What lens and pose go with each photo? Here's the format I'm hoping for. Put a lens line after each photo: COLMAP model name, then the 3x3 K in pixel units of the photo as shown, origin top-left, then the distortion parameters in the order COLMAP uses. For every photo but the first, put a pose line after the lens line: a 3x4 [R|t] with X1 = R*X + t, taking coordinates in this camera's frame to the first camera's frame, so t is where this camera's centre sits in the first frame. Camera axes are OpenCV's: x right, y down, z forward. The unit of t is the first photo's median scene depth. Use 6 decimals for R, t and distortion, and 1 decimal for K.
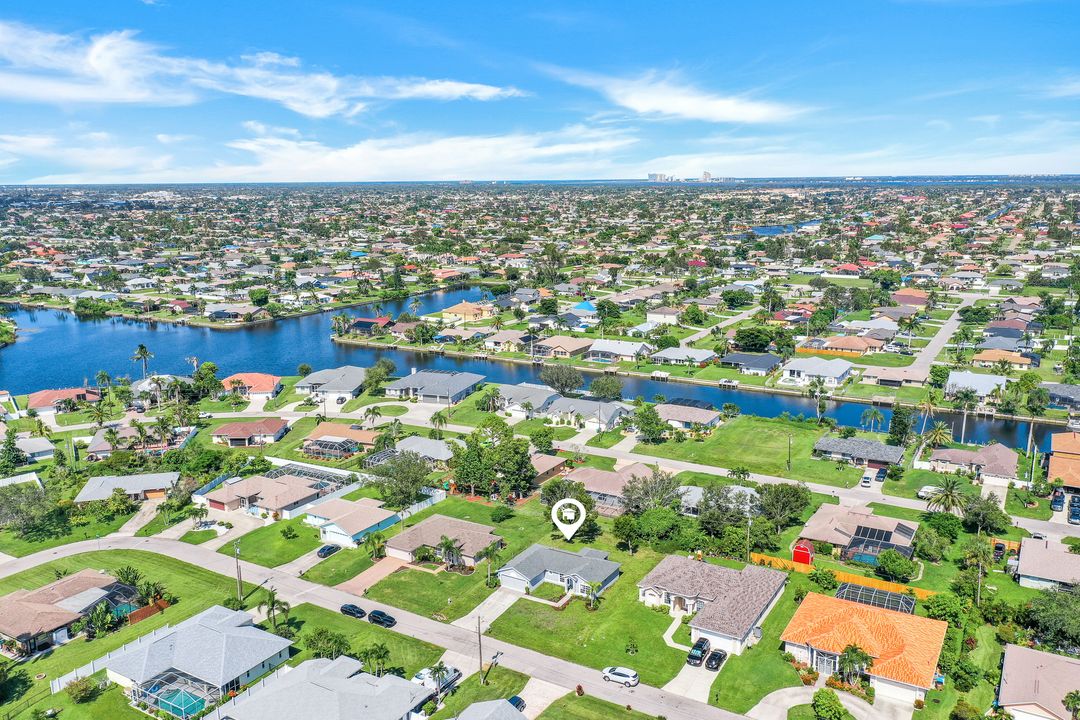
lens RADIAL K [[867.1, 0, 522.8], [0, 867.1, 360.3], [0, 0, 1]] dist [0.007044, 0.001120]
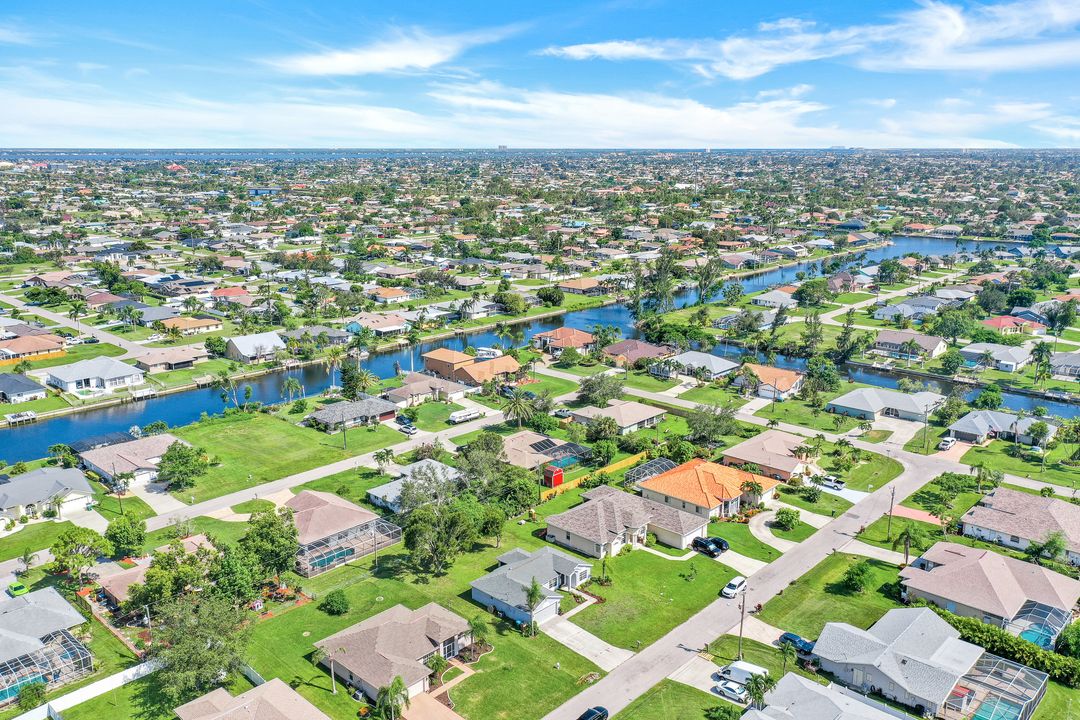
lens RADIAL K [[867.1, 0, 522.8], [0, 867.1, 360.3], [0, 0, 1]] dist [0.007044, 0.001120]
pose [[0.210694, -0.223214, 0.951727, -0.562451], [0.196234, 0.963421, 0.182514, -0.109517], [-0.957653, 0.148307, 0.246789, 0.545640]]
